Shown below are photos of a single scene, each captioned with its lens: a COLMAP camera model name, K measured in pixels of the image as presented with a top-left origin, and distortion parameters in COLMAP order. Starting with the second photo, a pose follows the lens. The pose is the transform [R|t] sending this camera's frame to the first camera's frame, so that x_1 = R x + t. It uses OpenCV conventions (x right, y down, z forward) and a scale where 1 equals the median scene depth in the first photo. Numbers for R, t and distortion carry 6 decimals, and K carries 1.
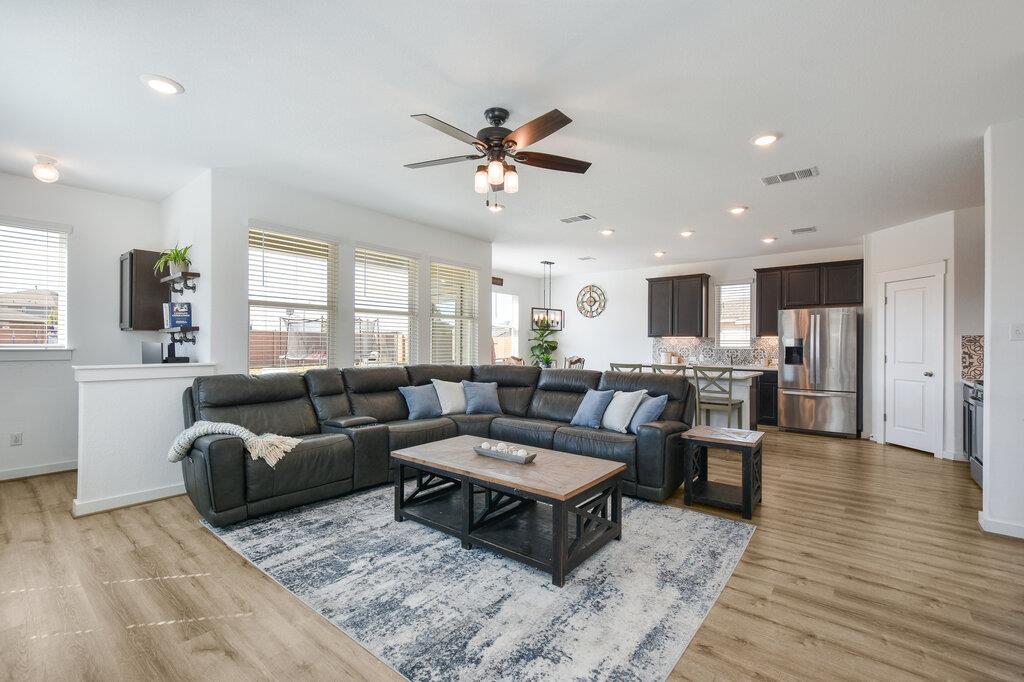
lens RADIAL K [[447.0, 0, 515.1], [0, 447.0, 340.3], [0, 0, 1]] dist [-0.012026, 0.000914]
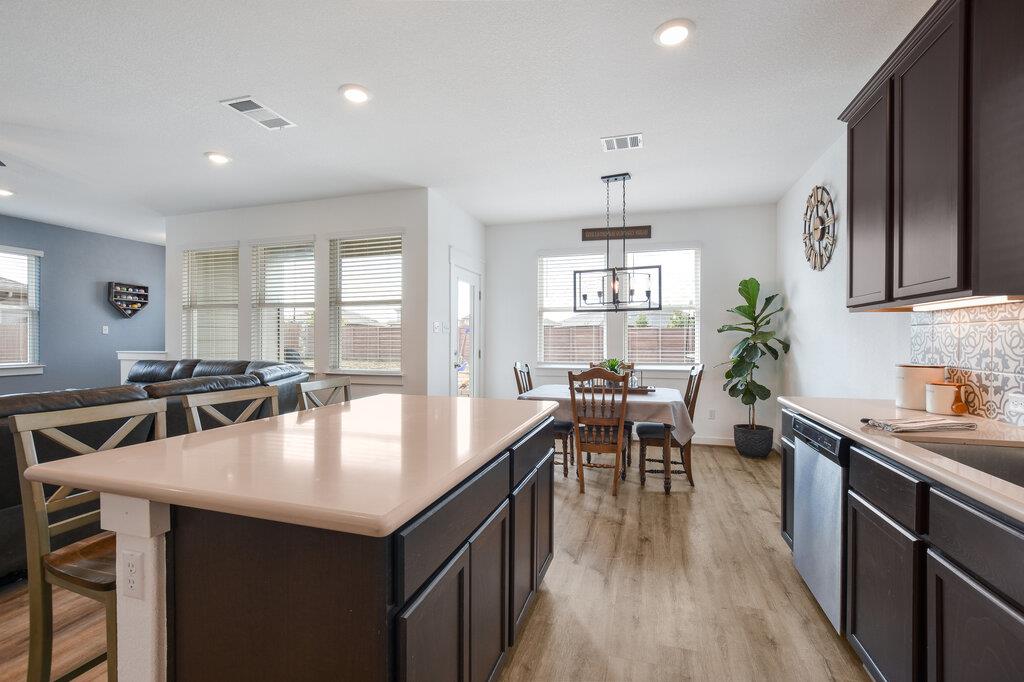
lens RADIAL K [[447.0, 0, 507.9], [0, 447.0, 341.7], [0, 0, 1]] dist [-0.012026, 0.000914]
pose [[0.369201, 0.001315, -0.929348, 1.092473], [0.008561, 0.999952, 0.004816, 0.021310], [0.929310, -0.009735, 0.369172, 1.516684]]
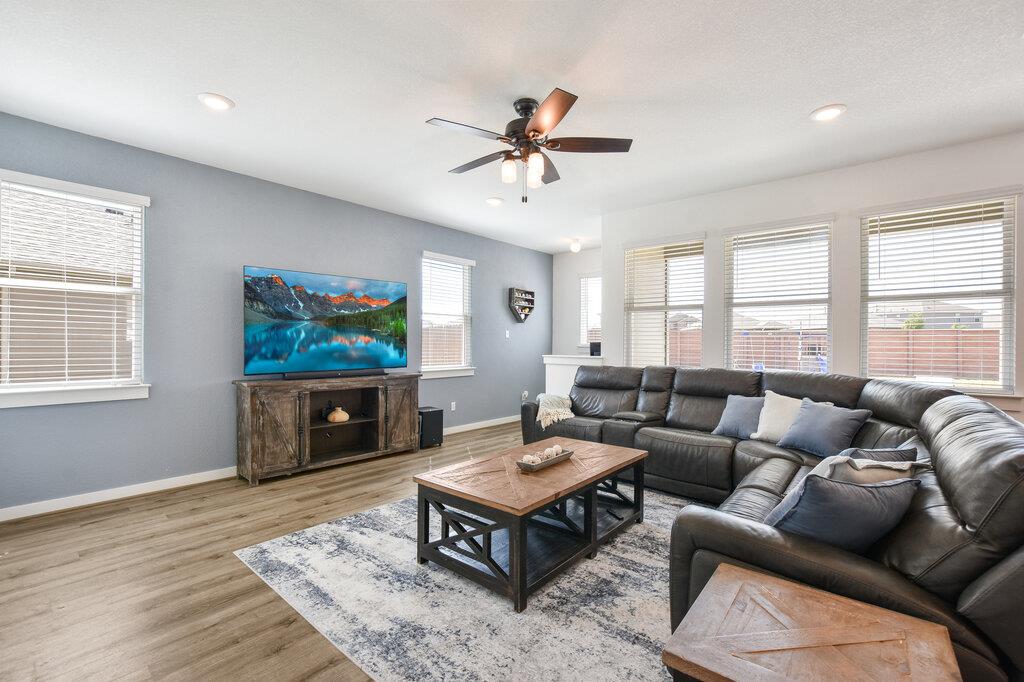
lens RADIAL K [[447.0, 0, 506.5], [0, 447.0, 341.5], [0, 0, 1]] dist [-0.012026, 0.000914]
pose [[-0.039131, -0.007342, -0.999207, 0.723578], [0.002353, 0.999970, -0.007439, 0.013192], [0.999231, -0.002642, -0.039112, 0.766393]]
